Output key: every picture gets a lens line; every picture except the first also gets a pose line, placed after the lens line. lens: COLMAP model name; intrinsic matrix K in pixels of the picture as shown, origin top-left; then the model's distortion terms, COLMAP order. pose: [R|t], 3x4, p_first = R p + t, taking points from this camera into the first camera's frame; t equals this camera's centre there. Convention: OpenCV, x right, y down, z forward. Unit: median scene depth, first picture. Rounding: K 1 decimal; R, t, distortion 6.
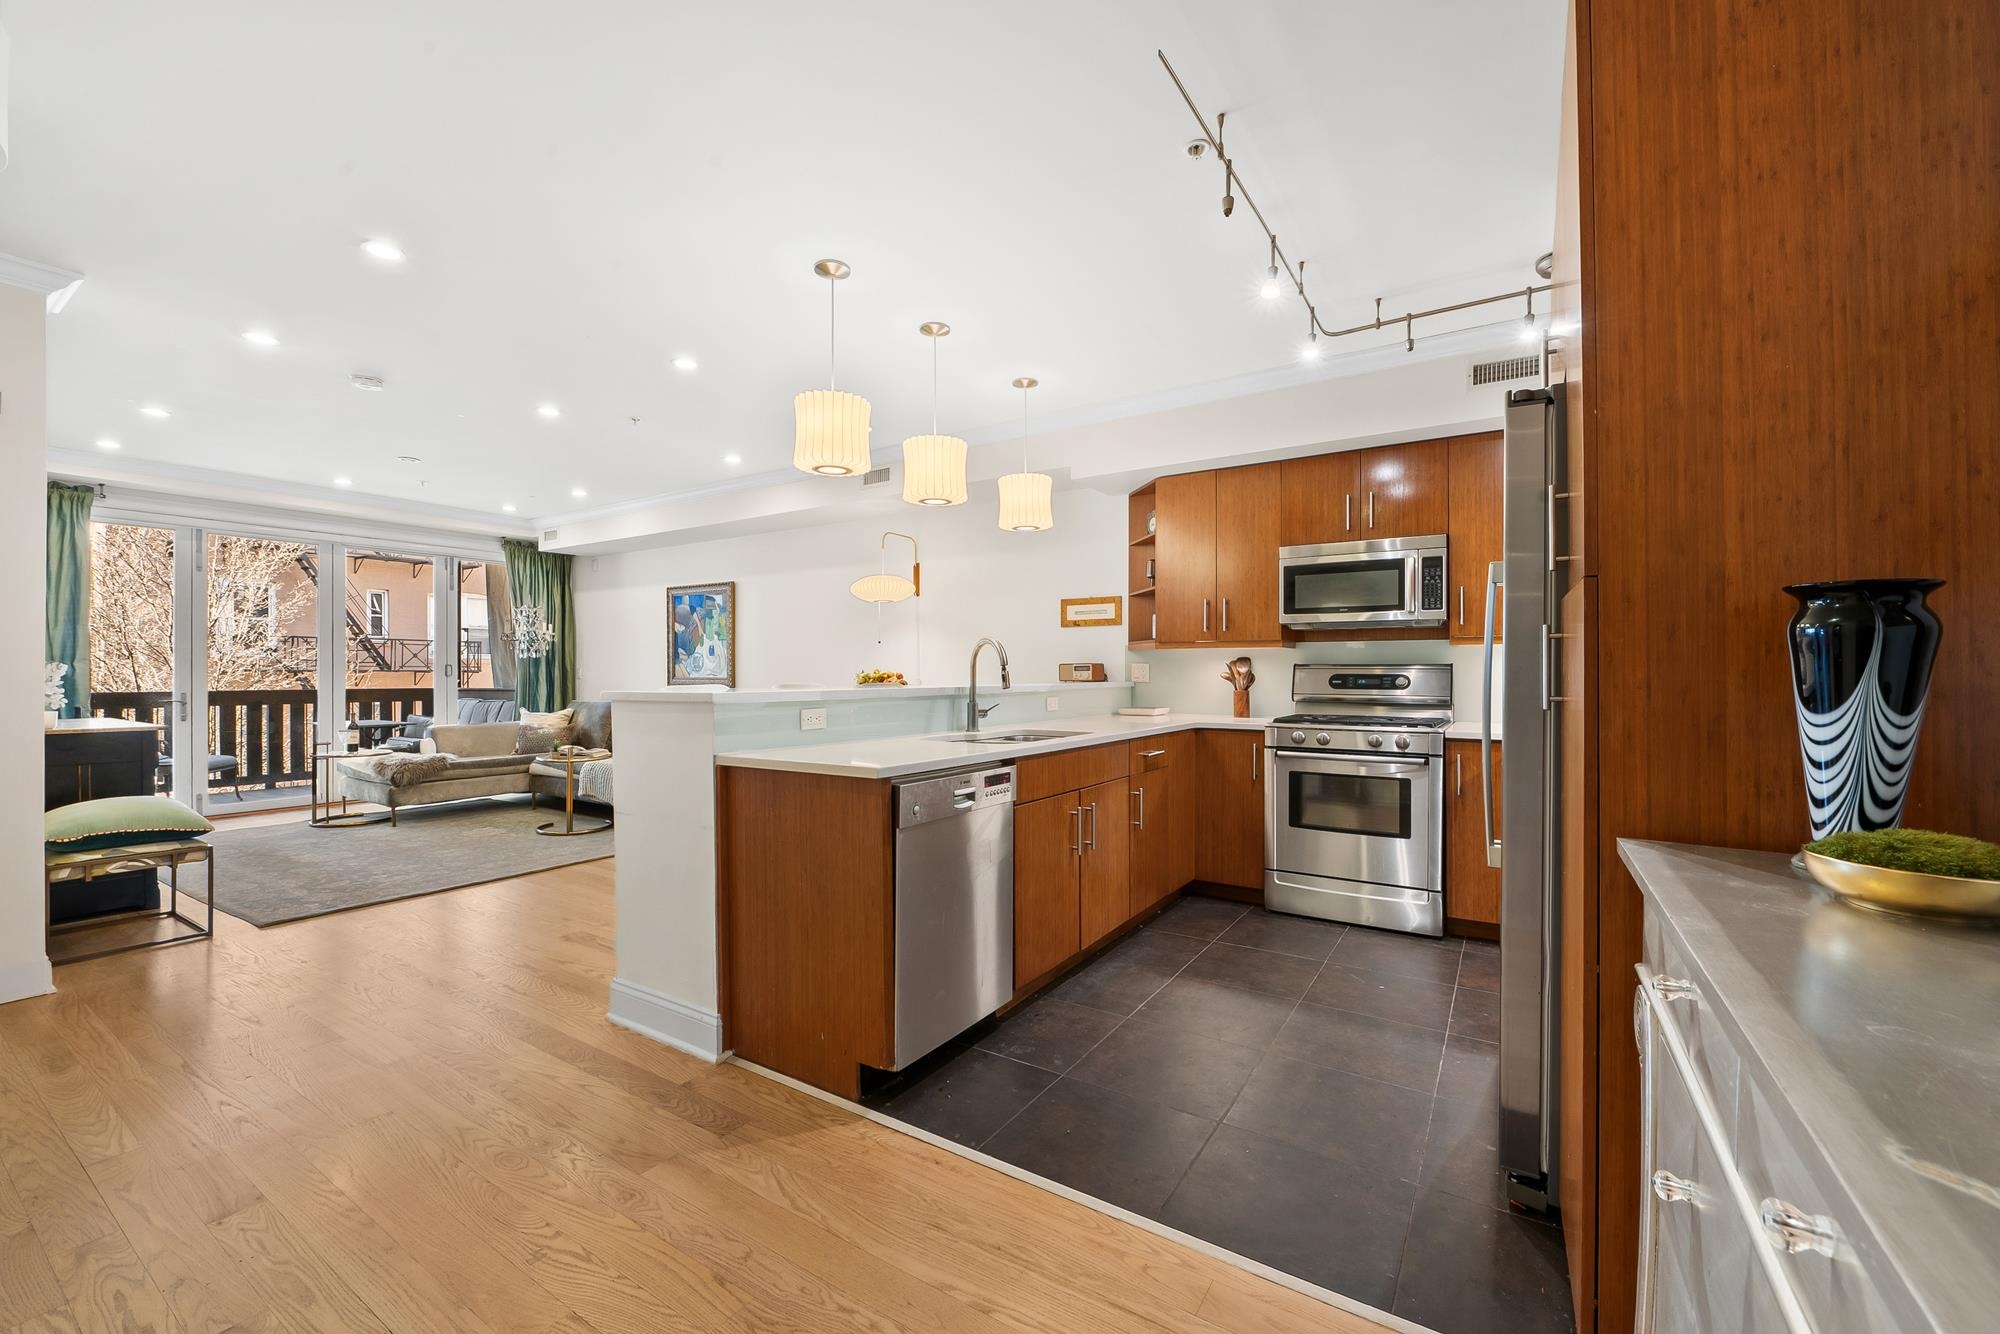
lens RADIAL K [[798.7, 0, 999.6], [0, 798.7, 669.1], [0, 0, 1]] dist [-0.009589, -0.000459]
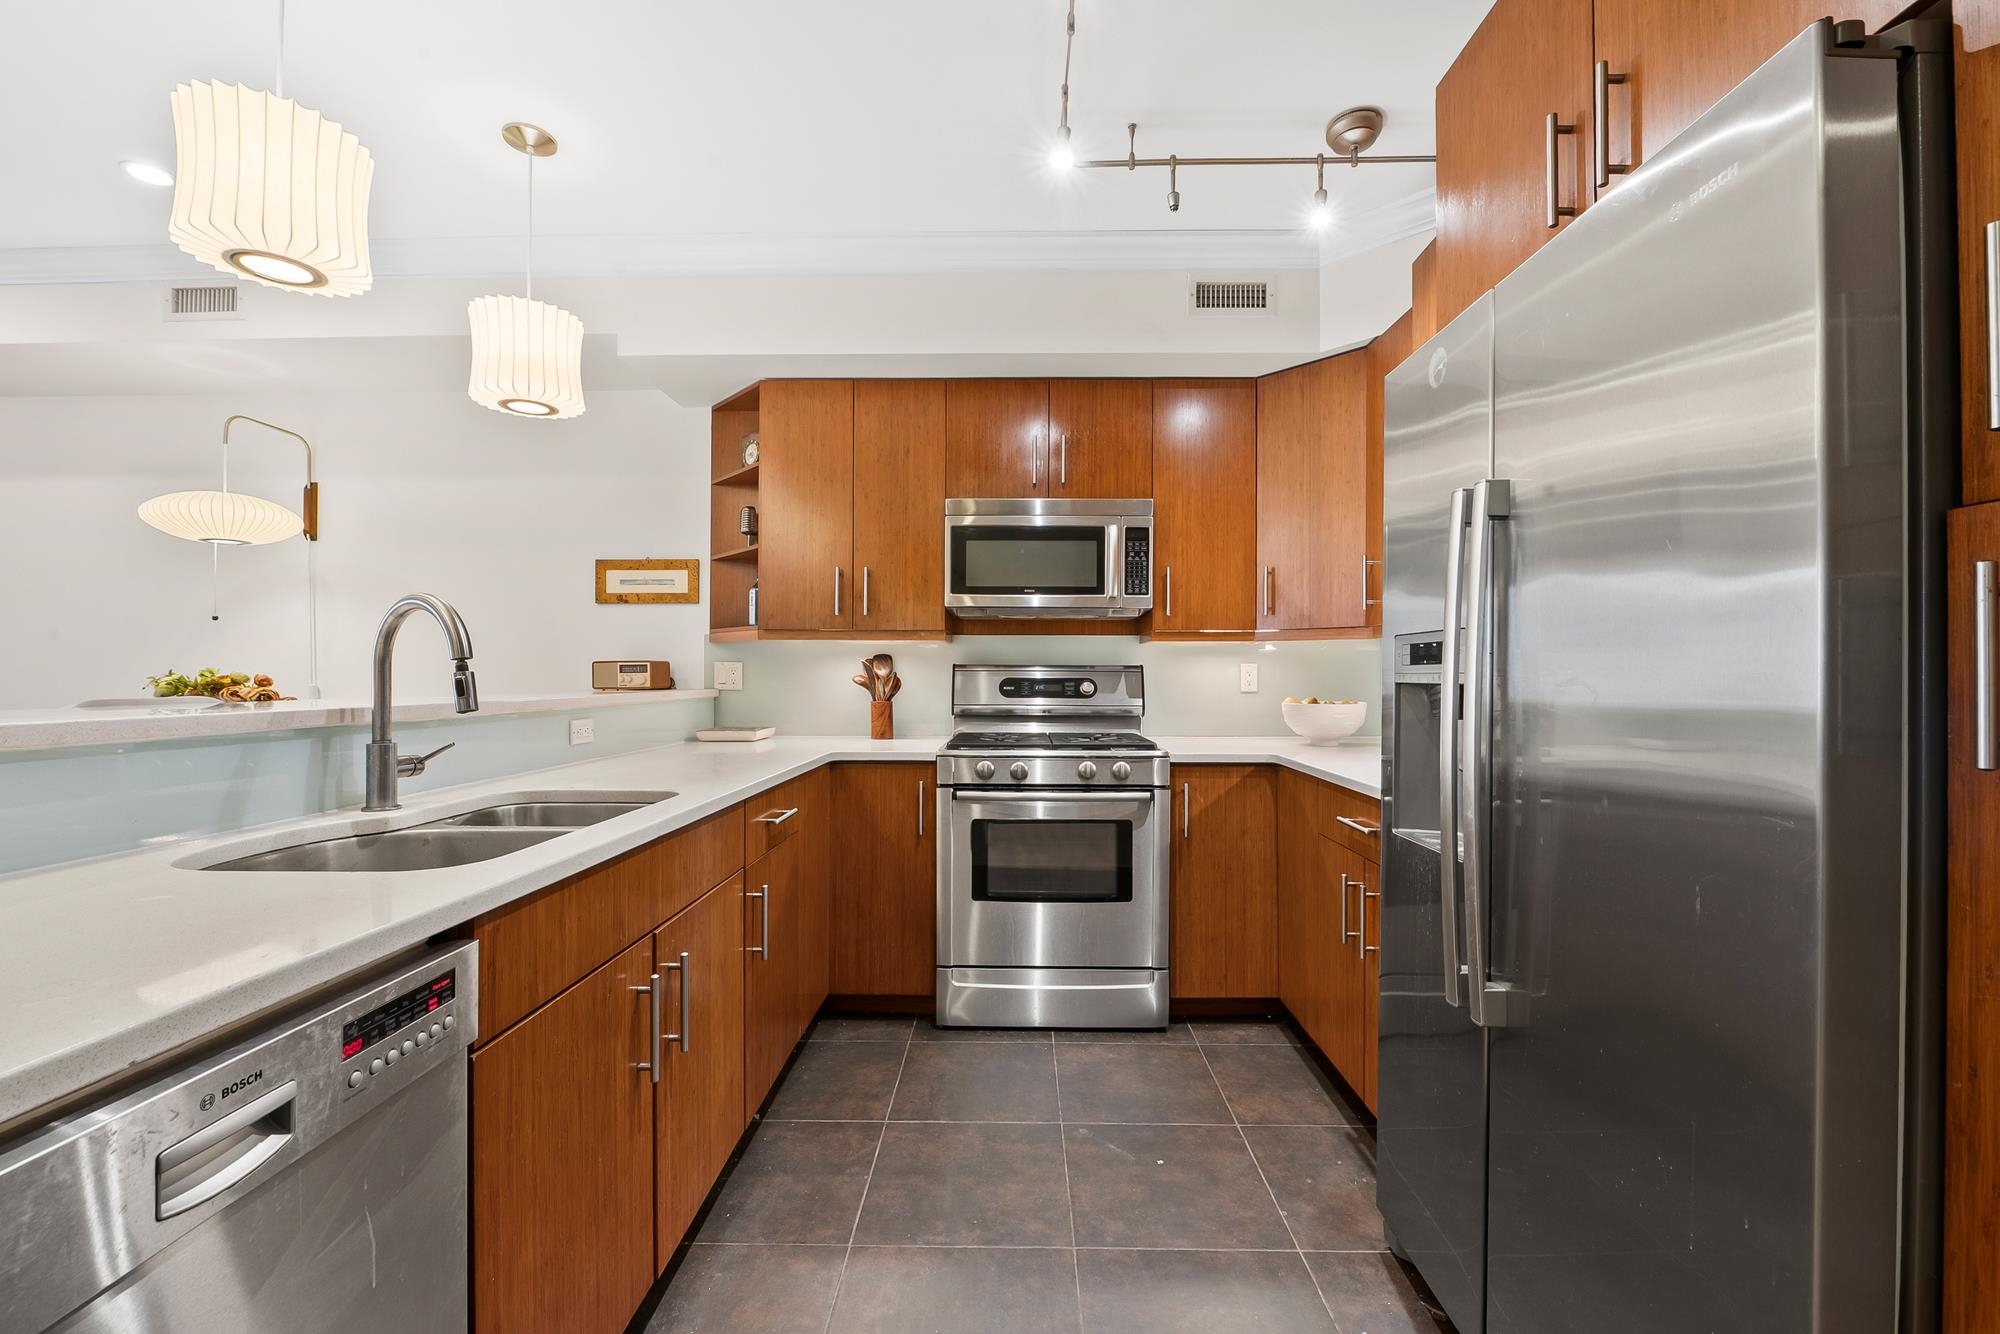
lens RADIAL K [[798.7, 0, 1007.8], [0, 798.7, 672.6], [0, 0, 1]] dist [-0.009589, -0.000459]
pose [[0.844889, 0.003588, 0.534929, 0.020412], [-0.003898, 0.999992, -0.000549, 0.001738], [-0.534927, -0.001621, 0.844897, 0.383269]]
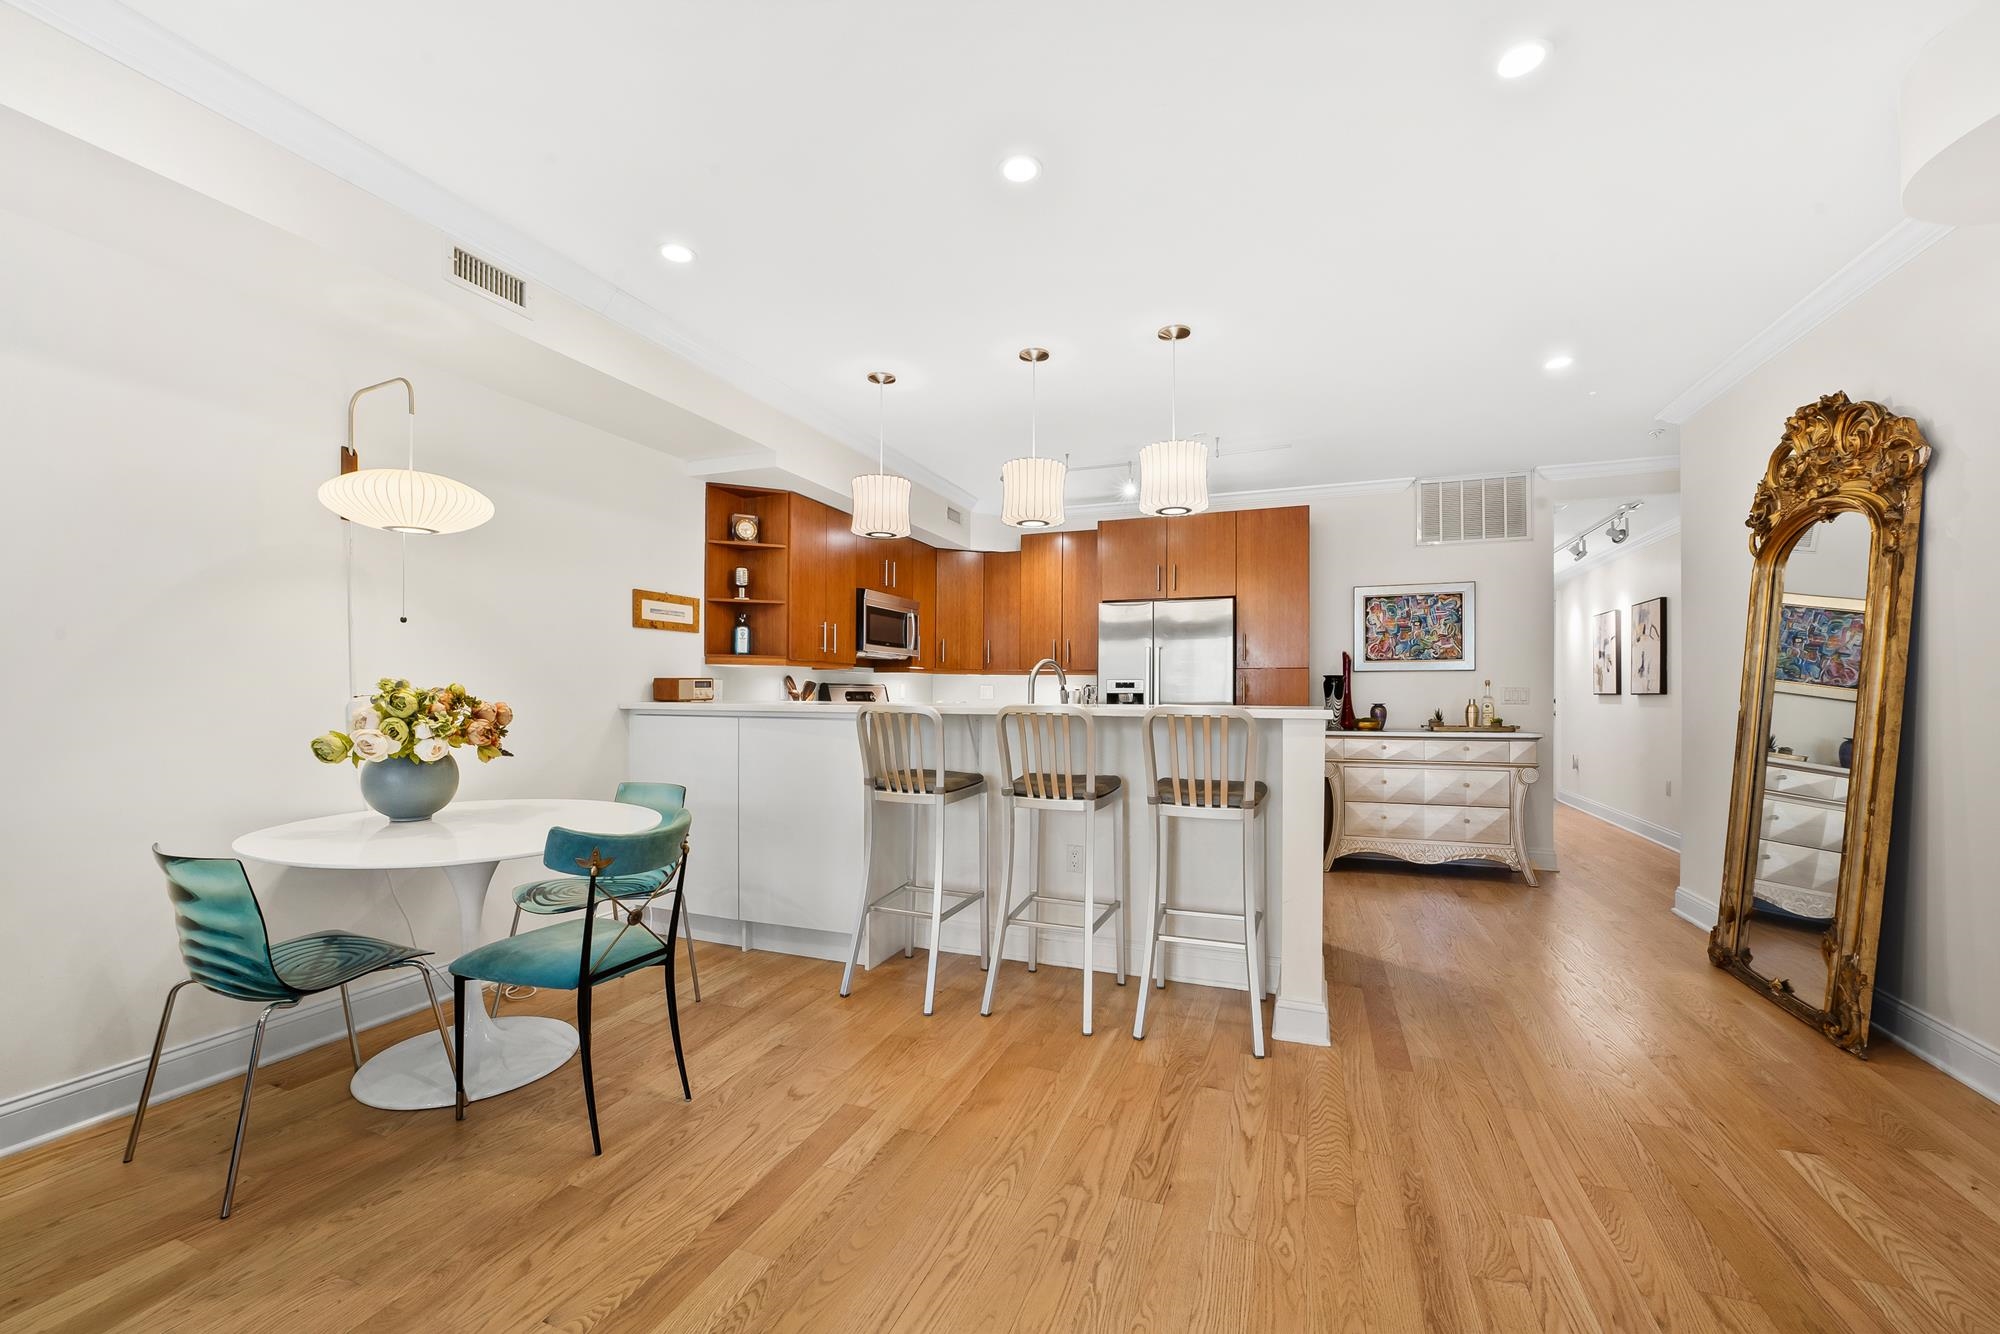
lens RADIAL K [[798.7, 0, 996.9], [0, 798.7, 687.5], [0, 0, 1]] dist [-0.009589, -0.000459]
pose [[-0.211101, 0.004575, 0.977454, -0.923067], [-0.005609, 0.999967, -0.005892, 0.006572], [-0.977448, -0.006727, -0.211068, 1.089980]]
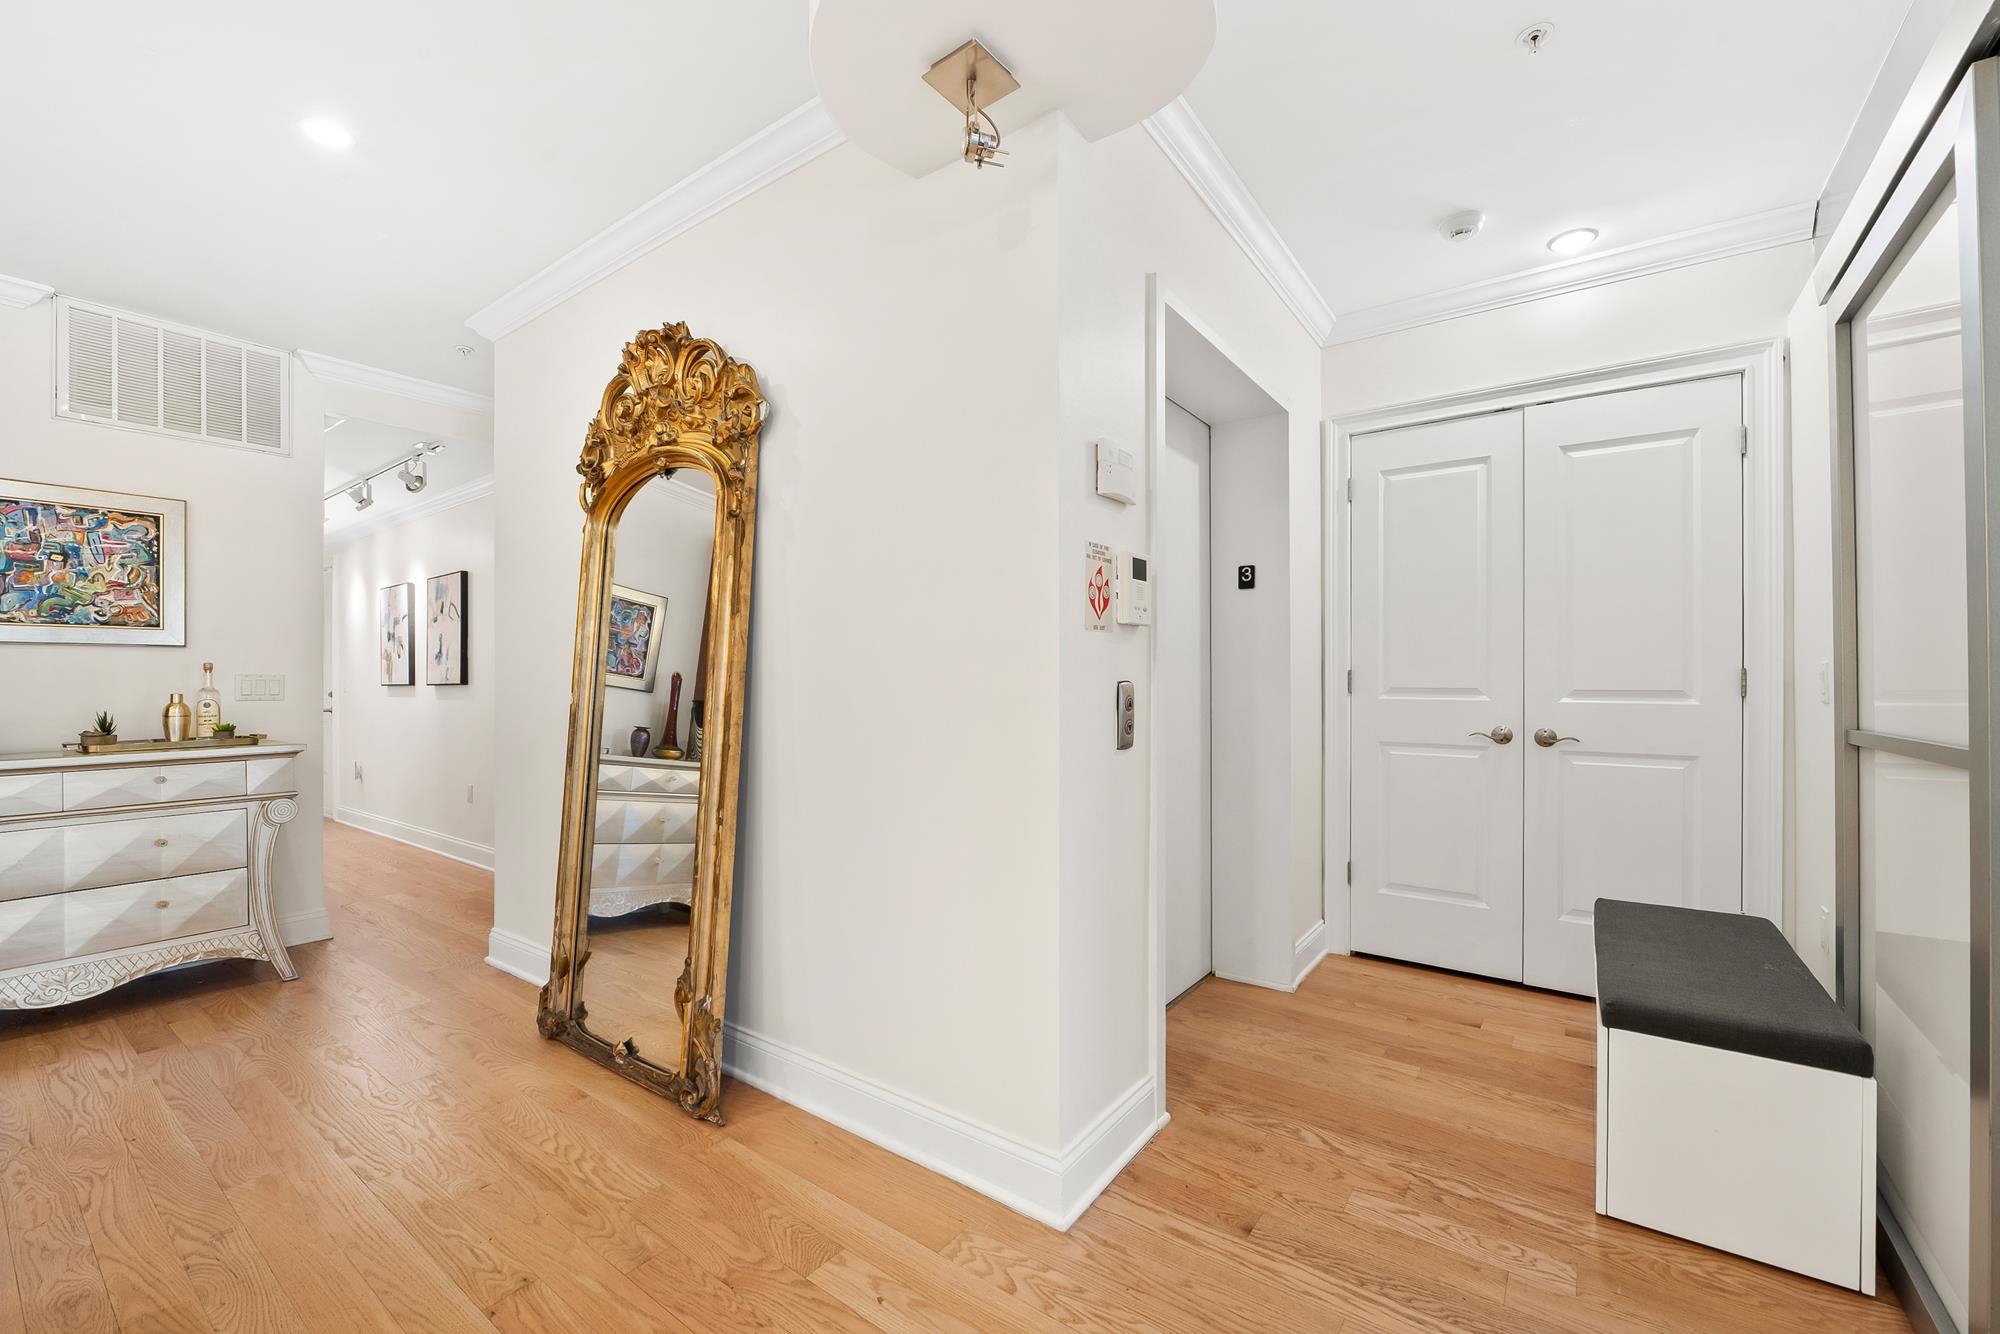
lens RADIAL K [[798.7, 0, 1005.8], [0, 798.7, 683.7], [0, 0, 1]] dist [-0.009589, -0.000459]
pose [[-0.998901, 0.003199, 0.046752, -0.666214], [0.003051, 0.999990, -0.003237, 0.008251], [-0.046762, -0.003091, -0.998901, 0.793965]]
